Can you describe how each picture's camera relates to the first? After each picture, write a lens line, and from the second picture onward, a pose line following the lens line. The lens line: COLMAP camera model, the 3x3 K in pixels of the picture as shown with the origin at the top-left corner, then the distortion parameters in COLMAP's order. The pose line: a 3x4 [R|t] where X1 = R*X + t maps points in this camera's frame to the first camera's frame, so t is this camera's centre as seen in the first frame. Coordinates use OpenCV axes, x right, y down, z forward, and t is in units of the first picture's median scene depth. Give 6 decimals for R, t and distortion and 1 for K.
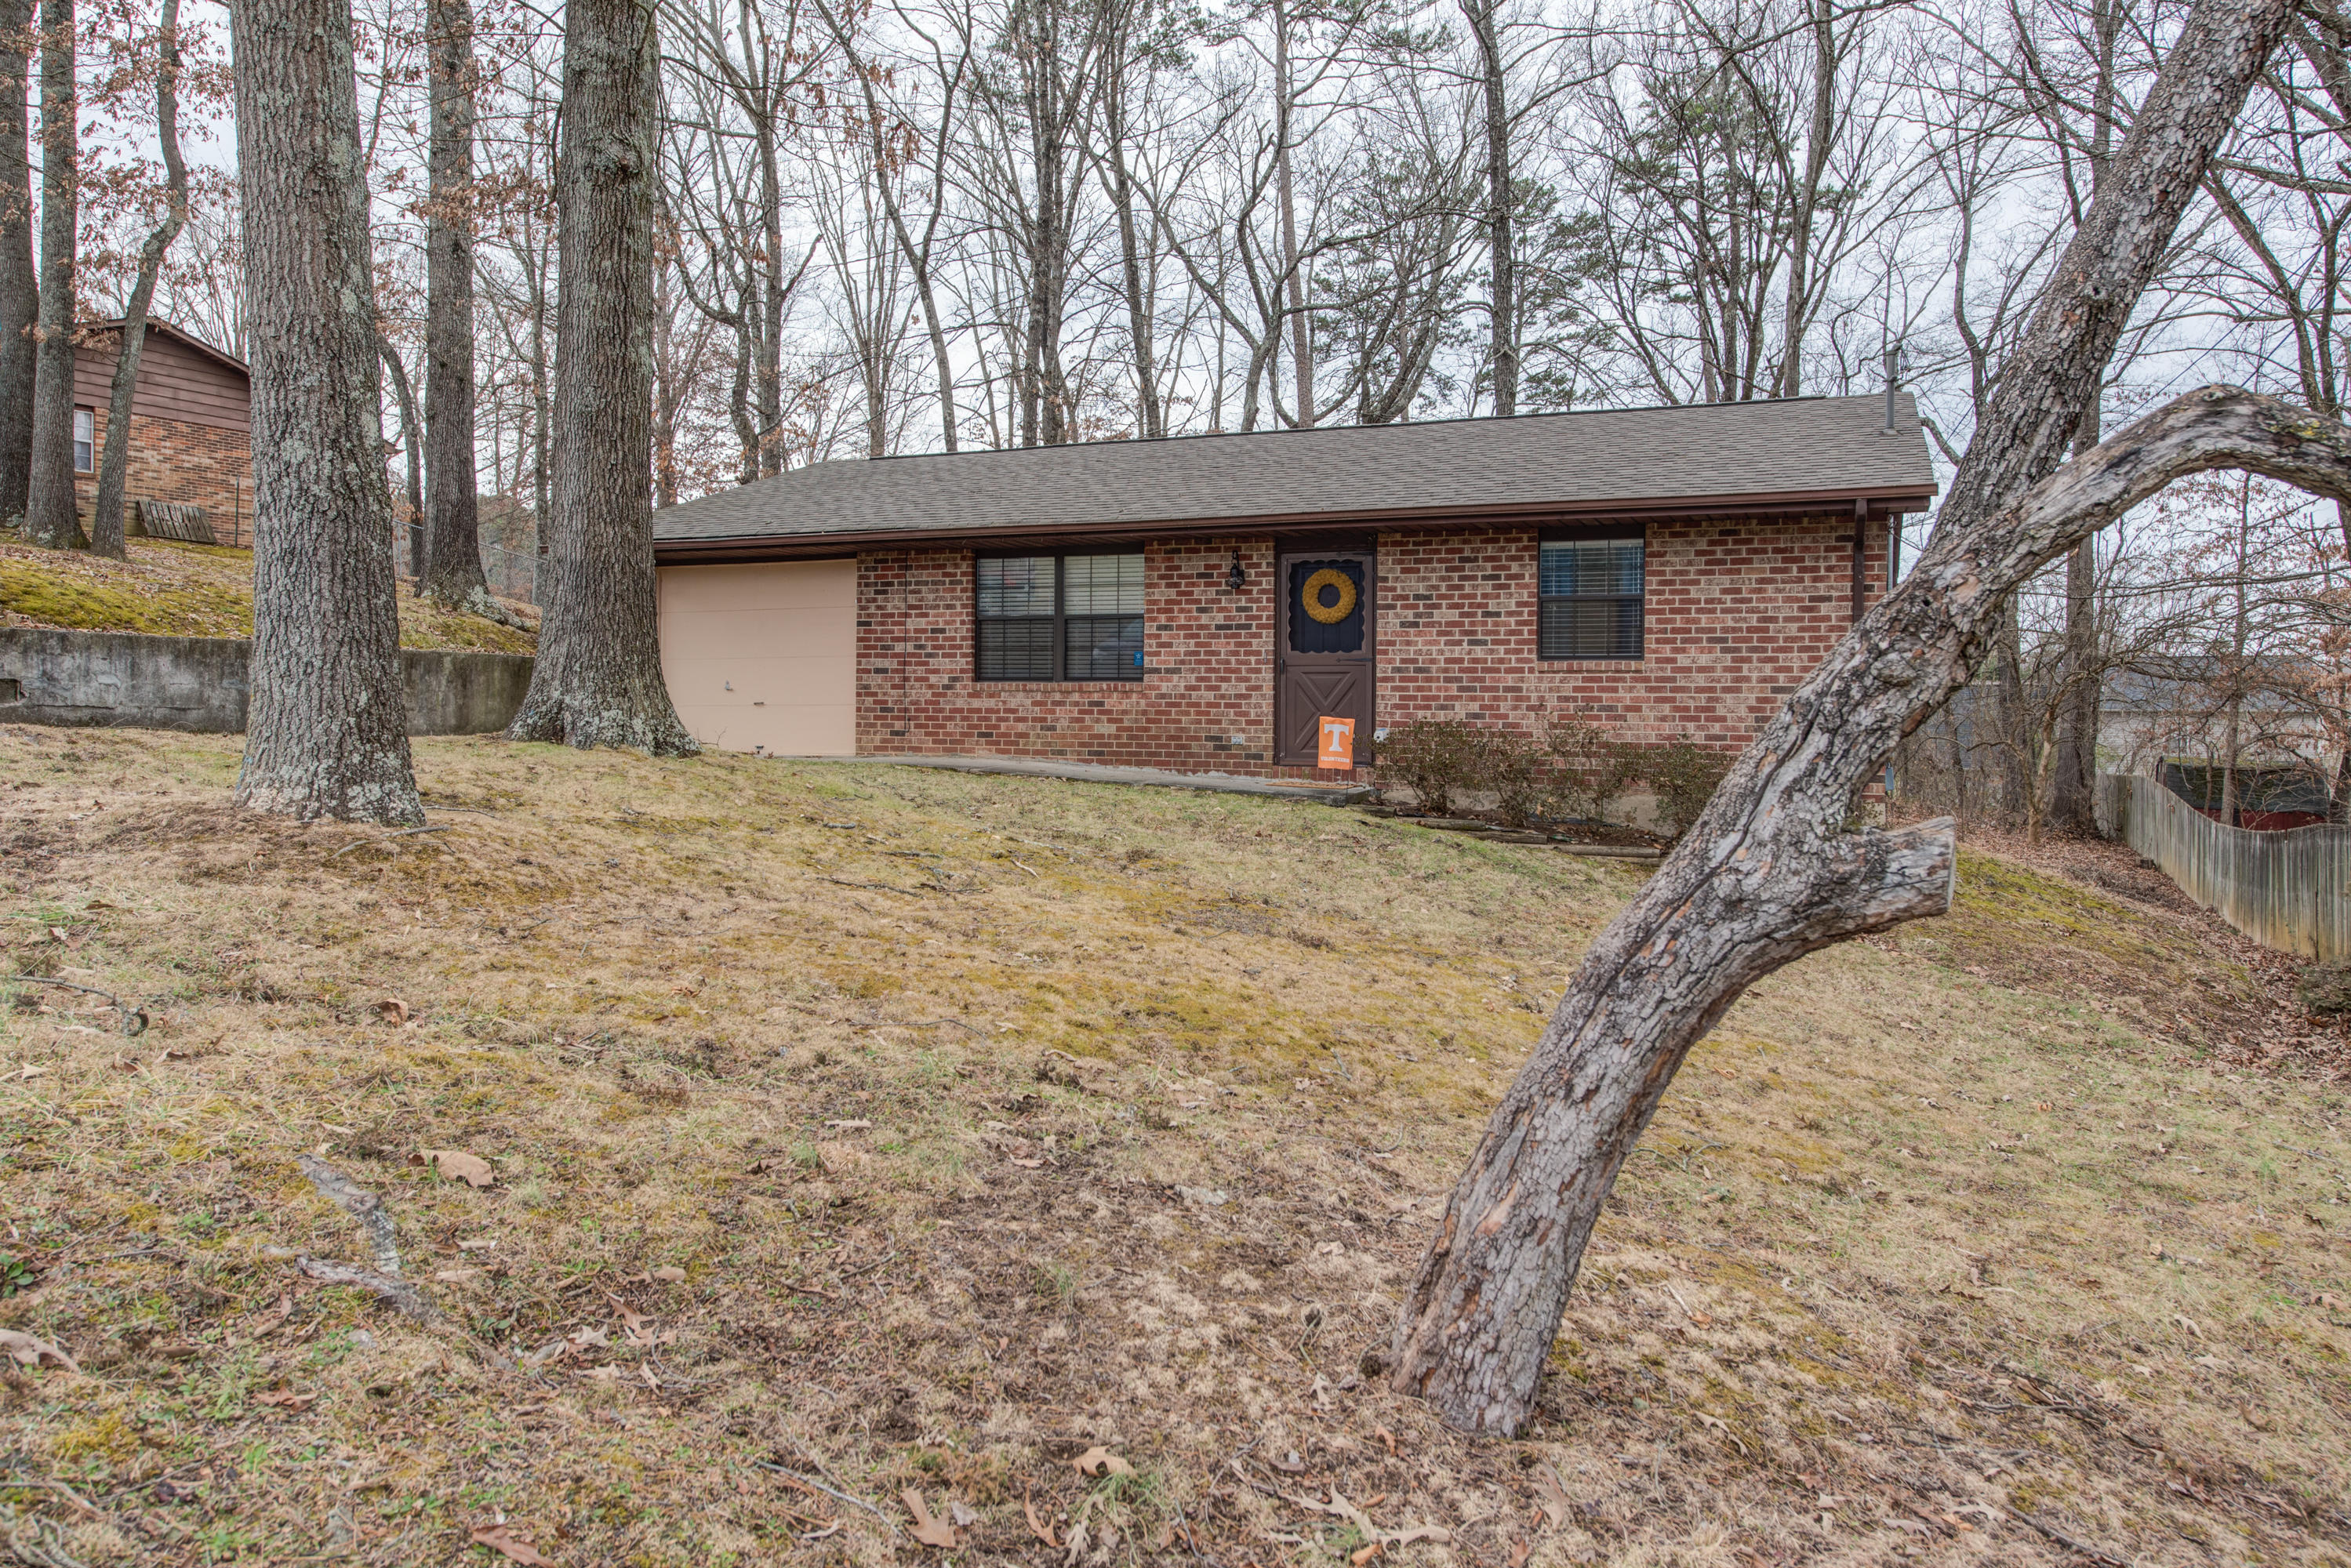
lens RADIAL K [[1593.3, 0, 1121.5], [0, 1593.3, 719.9], [0, 0, 1]] dist [-0.000565, -0.000339]
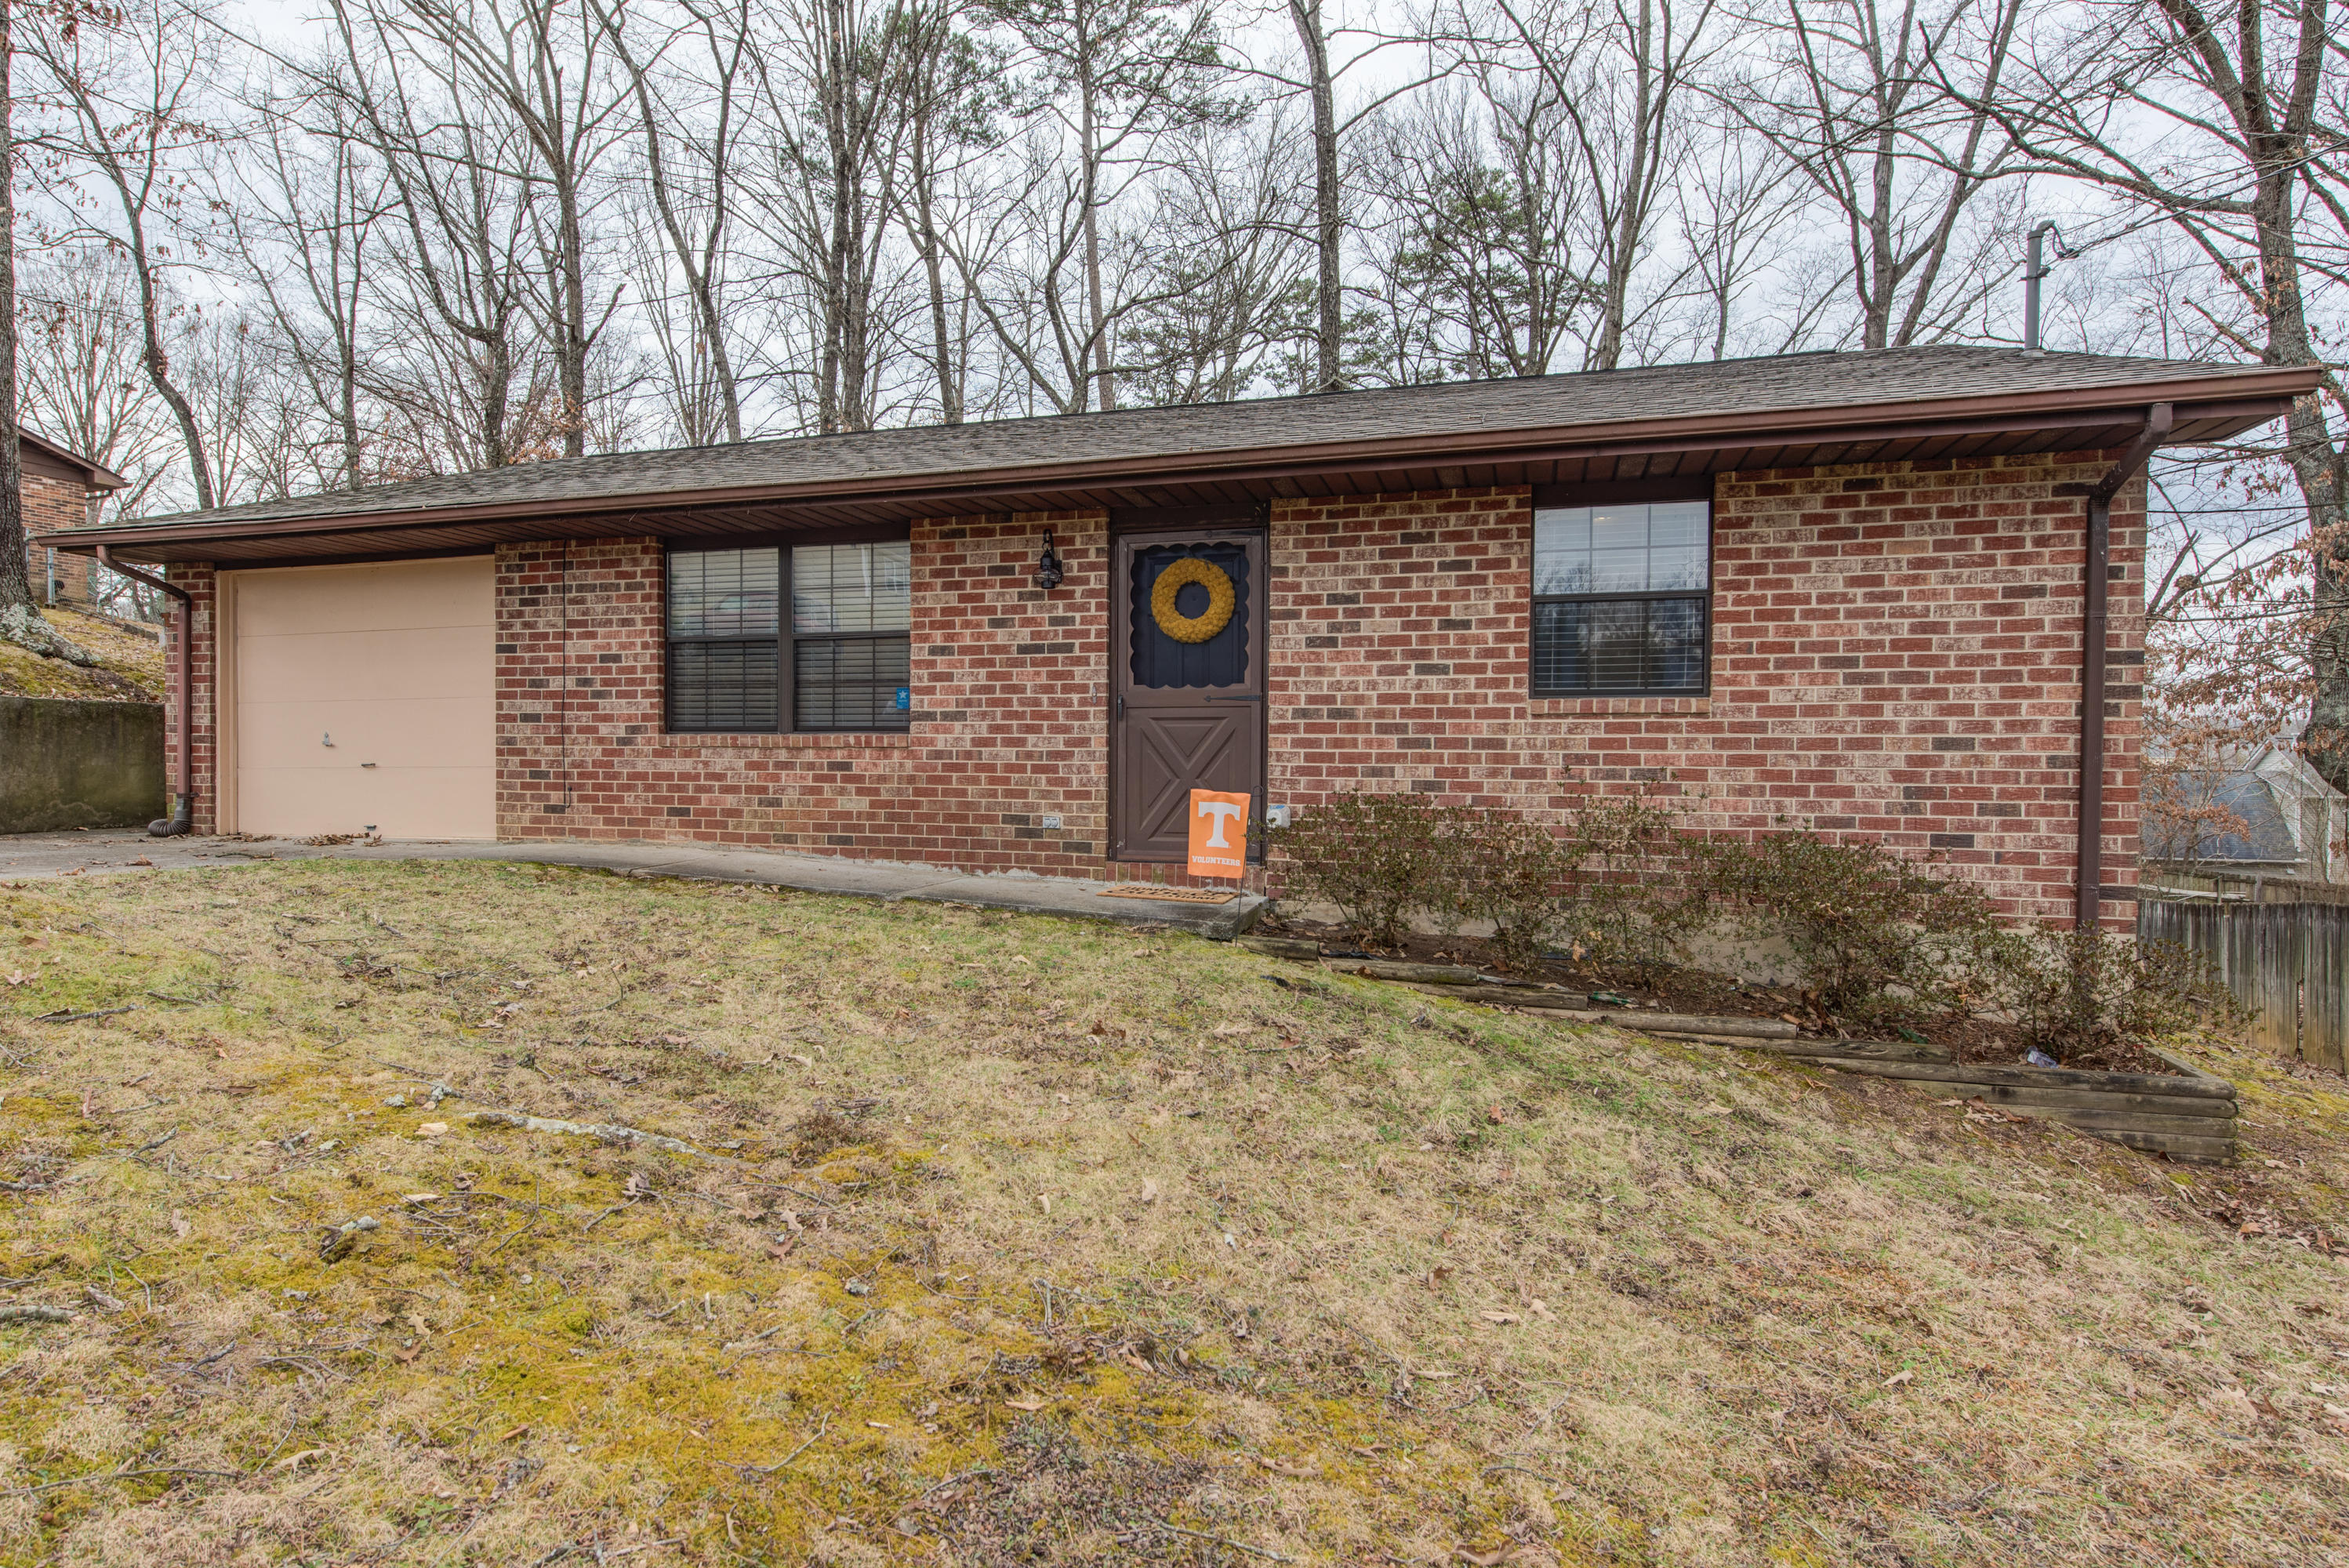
lens RADIAL K [[1327.5, 0, 1065.9], [0, 1327.5, 788.1], [0, 0, 1]] dist [0.003034, -0.000991]
pose [[0.996056, -0.003225, 0.088670, 0.030489], [0.002143, 0.999922, 0.012295, -0.007895], [-0.088703, -0.012057, 0.995985, 0.461077]]
